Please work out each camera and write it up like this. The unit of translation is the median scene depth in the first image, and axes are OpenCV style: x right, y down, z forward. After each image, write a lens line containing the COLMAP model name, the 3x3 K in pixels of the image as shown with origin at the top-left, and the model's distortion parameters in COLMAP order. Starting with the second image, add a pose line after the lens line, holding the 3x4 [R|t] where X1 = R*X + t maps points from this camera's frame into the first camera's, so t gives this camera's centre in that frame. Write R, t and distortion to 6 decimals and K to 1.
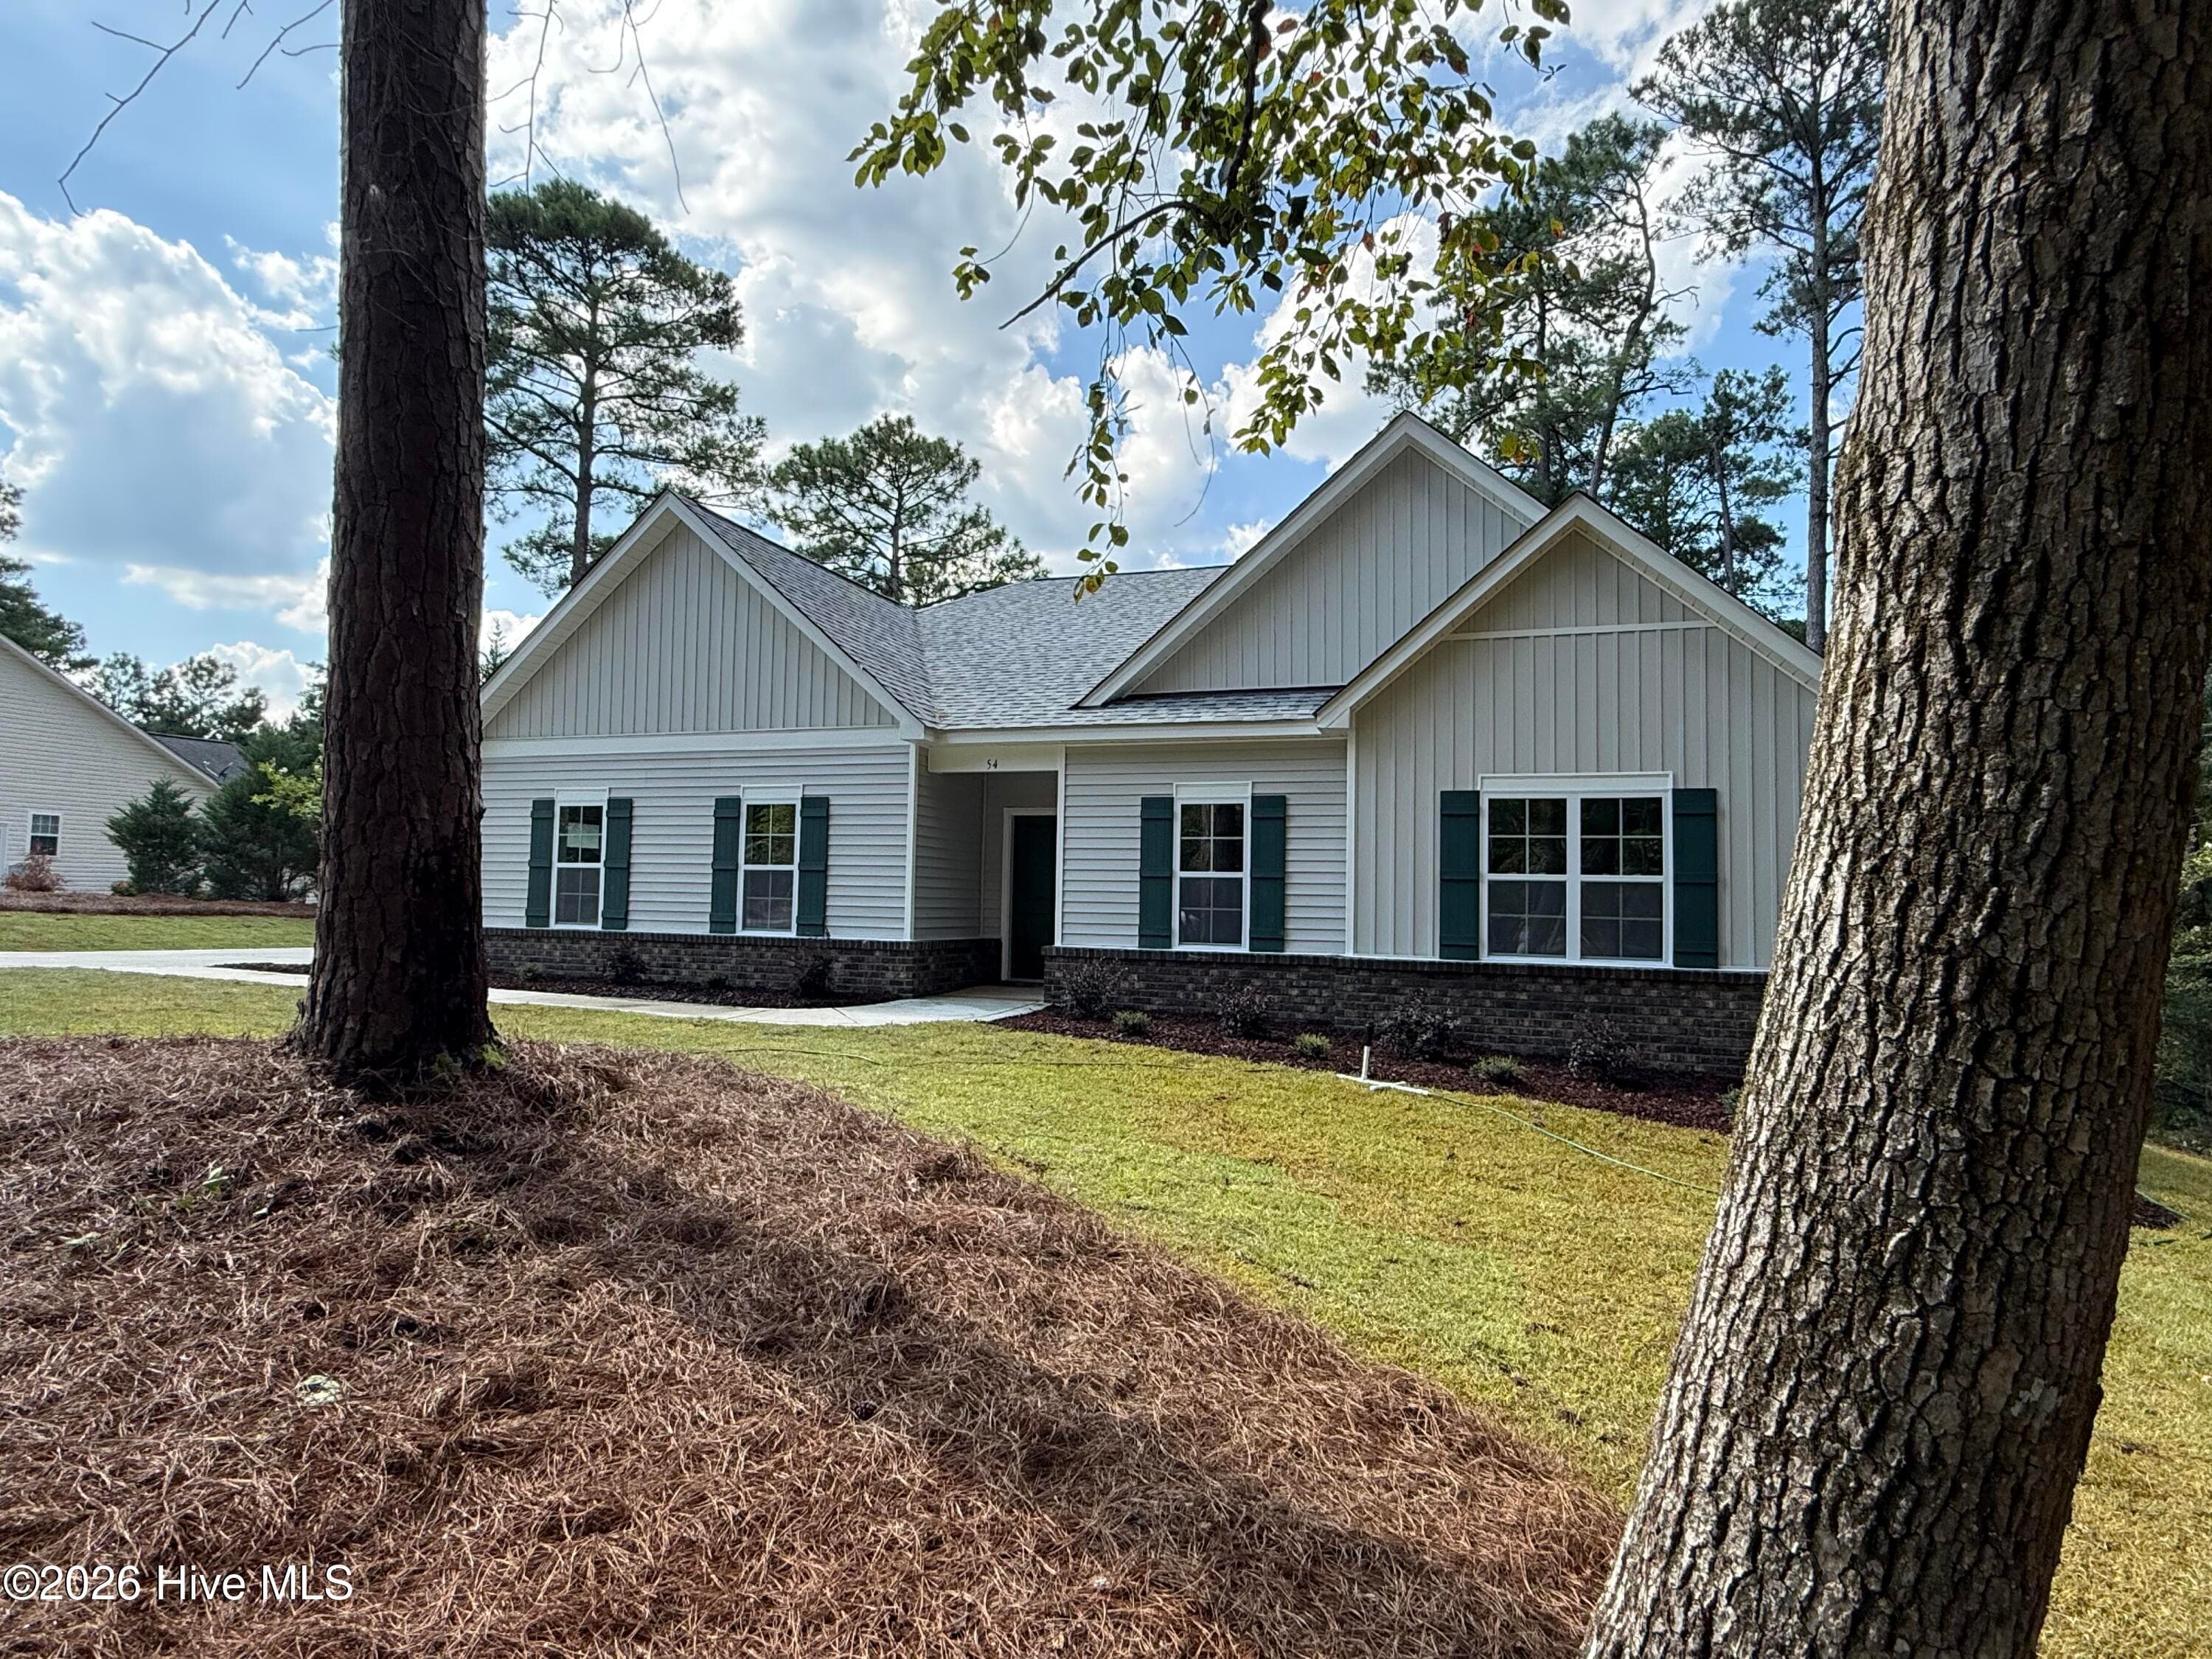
lens RADIAL K [[1176.7, 0, 1099.7], [0, 1176.7, 841.4], [0, 0, 1]] dist [-0.007301, 0.004593]
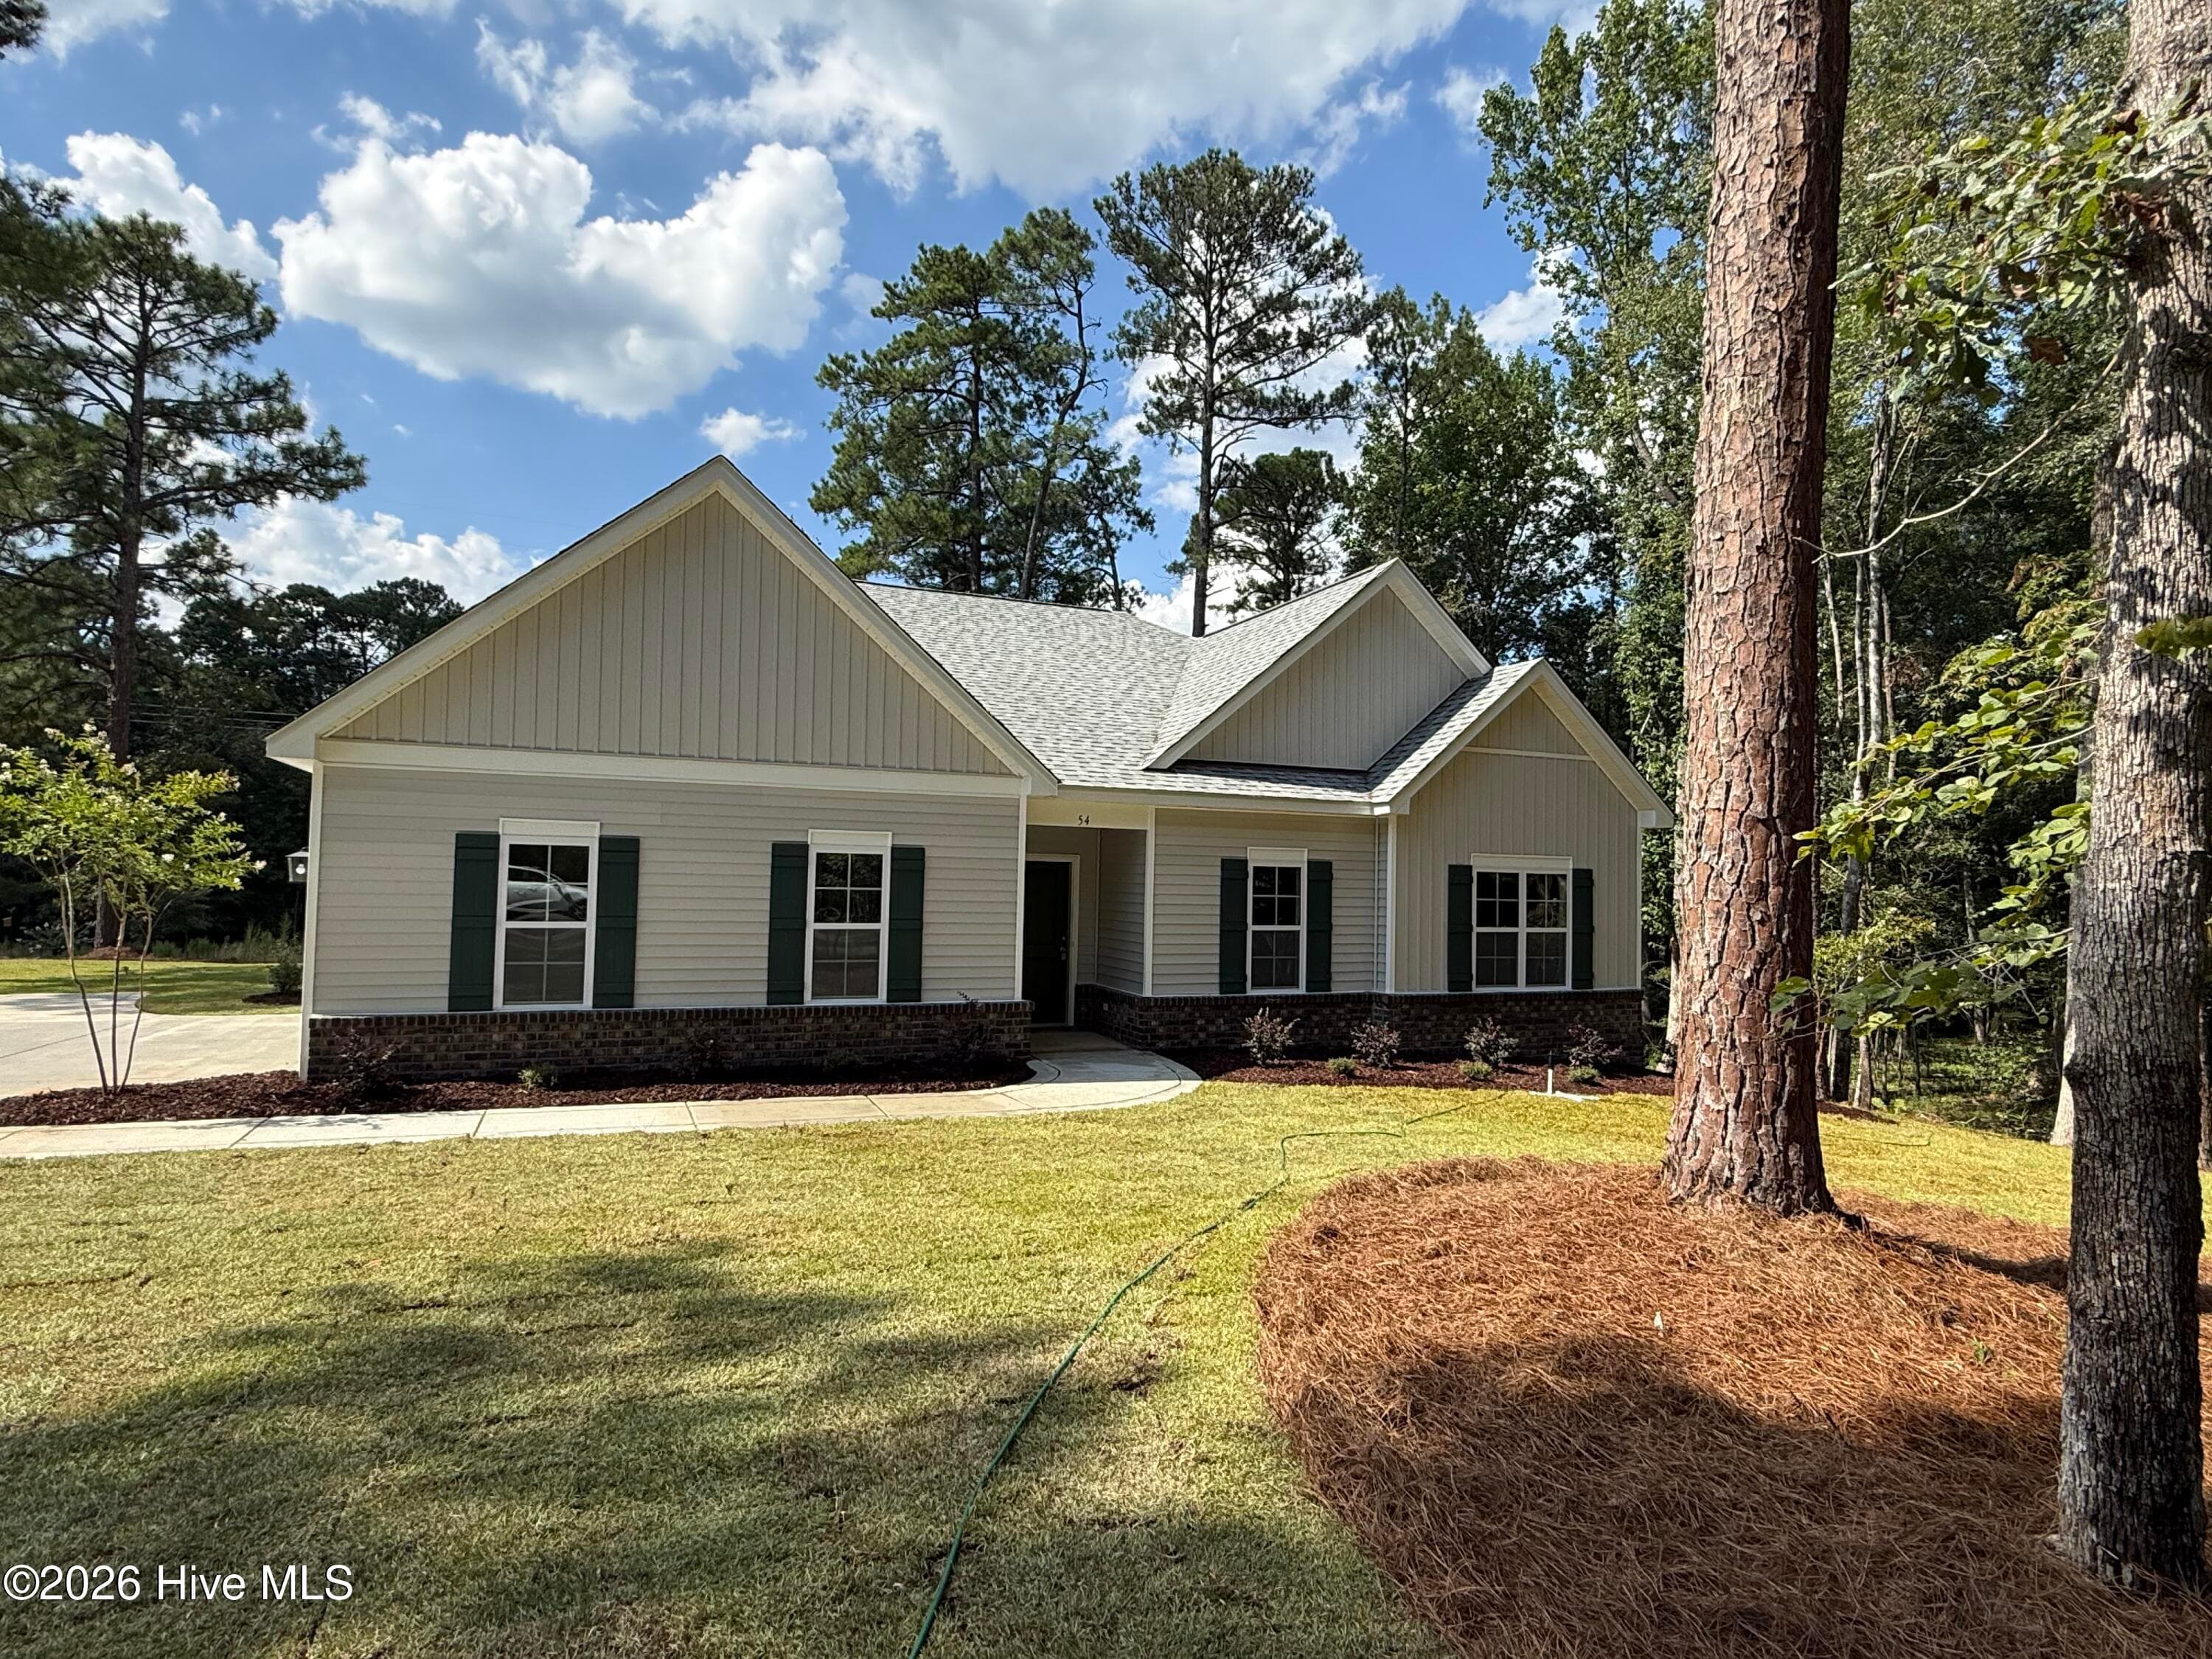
lens RADIAL K [[1200.1, 0, 1116.0], [0, 1200.1, 824.1], [0, 0, 1]] dist [0.005801, -0.002803]
pose [[0.741107, 0.028491, 0.670782, -0.352750], [-0.038847, 0.999245, 0.000478, -0.029496], [-0.670262, -0.026413, 0.741654, 0.099528]]
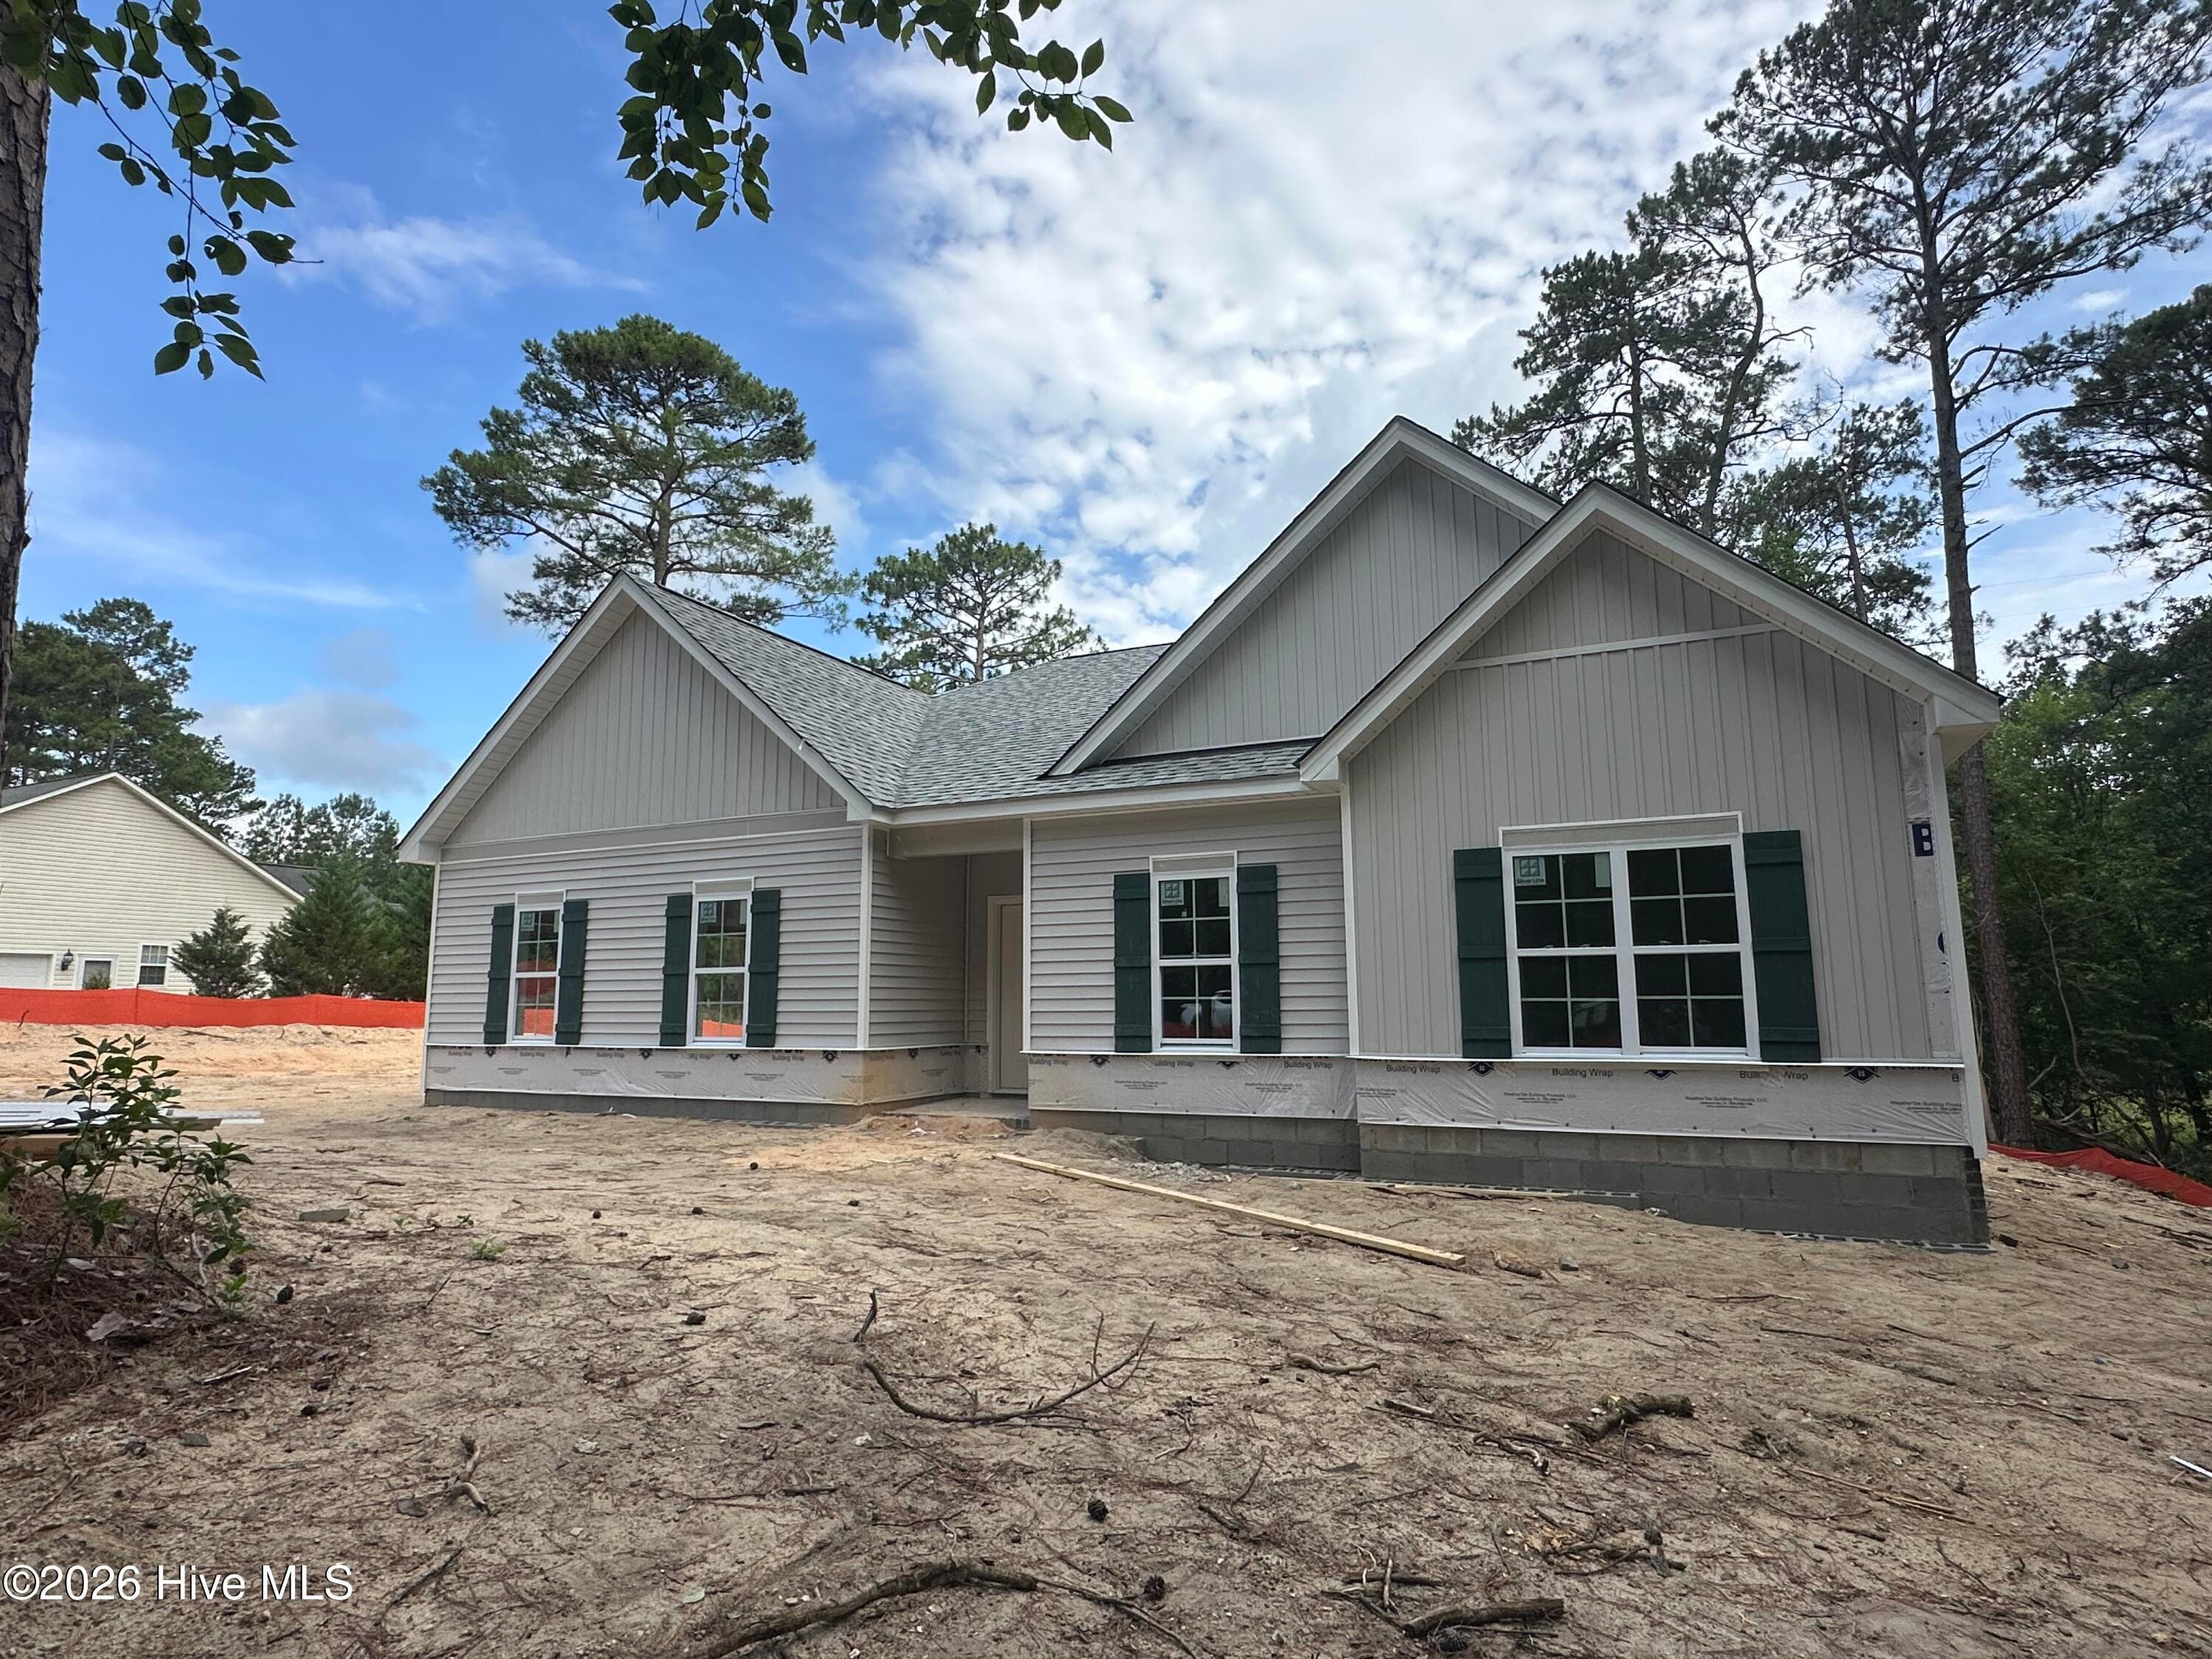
lens RADIAL K [[1185.8, 0, 1112.1], [0, 1185.8, 845.2], [0, 0, 1]] dist [0.000055, -0.013321]
pose [[0.994000, -0.039932, -0.101826, 0.054225], [0.031042, 0.995686, -0.087441, 0.007486], [0.104879, 0.083756, 0.990952, 0.060694]]
